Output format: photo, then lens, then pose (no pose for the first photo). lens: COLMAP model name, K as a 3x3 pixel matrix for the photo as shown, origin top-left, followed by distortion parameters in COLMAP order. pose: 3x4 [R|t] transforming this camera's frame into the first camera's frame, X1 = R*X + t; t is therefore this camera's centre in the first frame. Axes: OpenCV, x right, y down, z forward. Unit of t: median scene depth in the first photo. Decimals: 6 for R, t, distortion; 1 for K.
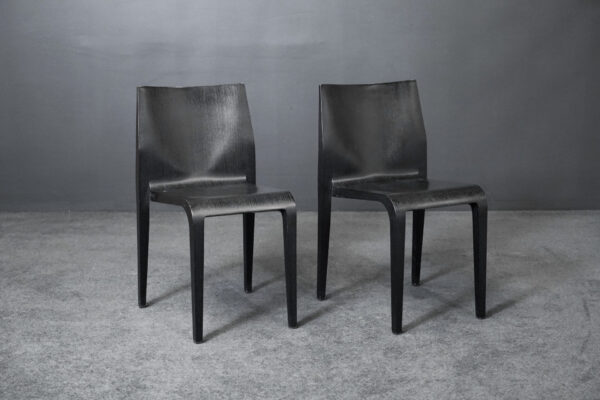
lens RADIAL K [[984.9, 0, 300.0], [0, 984.9, 200.0], [0, 0, 1]] dist [-0.015475, 0.076260]
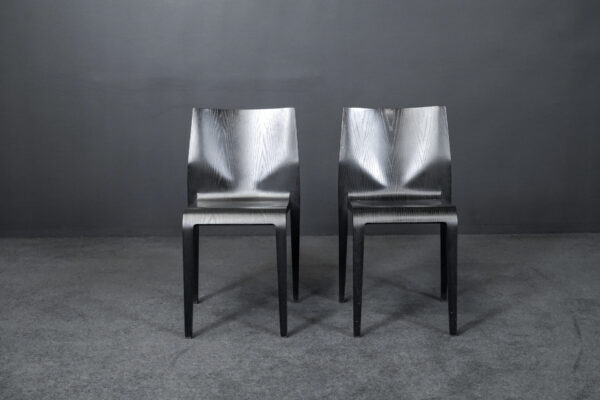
lens RADIAL K [[887.0, 0, 300.0], [0, 887.0, 200.0], [0, 0, 1]] dist [0.015102, -0.040616]
pose [[0.999976, -0.004960, -0.004794, 0.008916], [0.004794, 0.999409, -0.034048, 0.009599], [0.004961, 0.034025, 0.999409, 0.078232]]
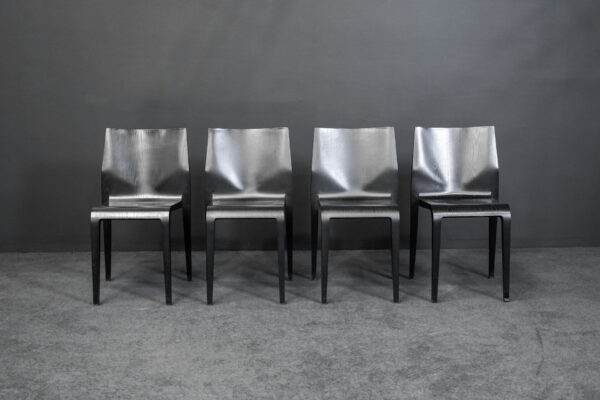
lens RADIAL K [[931.3, 0, 300.0], [0, 931.3, 200.0], [0, 0, 1]] dist [0.001216, -0.003650]
pose [[0.999167, -0.003851, 0.040632, -0.038942], [0.005176, 0.999456, -0.032563, -0.018988], [-0.040485, 0.032746, 0.998643, -0.101402]]
